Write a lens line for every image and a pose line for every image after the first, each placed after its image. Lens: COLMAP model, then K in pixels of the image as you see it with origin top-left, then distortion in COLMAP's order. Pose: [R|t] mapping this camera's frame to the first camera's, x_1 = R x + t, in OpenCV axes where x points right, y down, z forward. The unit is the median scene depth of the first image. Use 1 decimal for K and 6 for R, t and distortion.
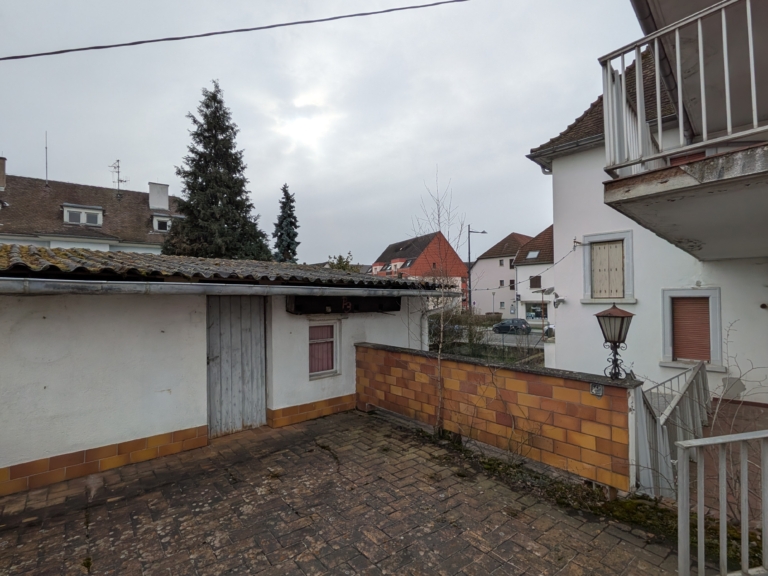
lens RADIAL K [[364.6, 0, 392.2], [0, 364.6, 293.1], [0, 0, 1]] dist [0.000161, 0.000332]
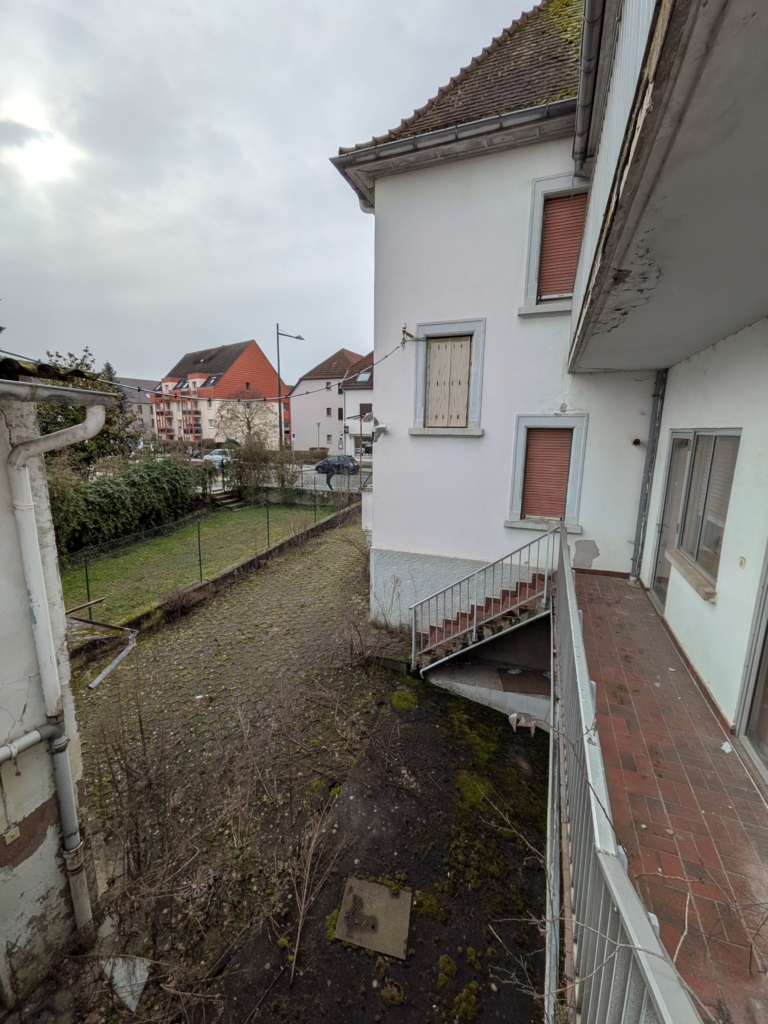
lens RADIAL K [[414.9, 0, 384.0], [0, 414.9, 512.0], [0, 0, 1]] dist [-0.001168, 0.000103]
pose [[0.918032, -0.054154, 0.392790, 0.067422], [-0.028282, 0.979163, 0.201097, 0.005639], [-0.395496, -0.195722, 0.897372, 0.123732]]
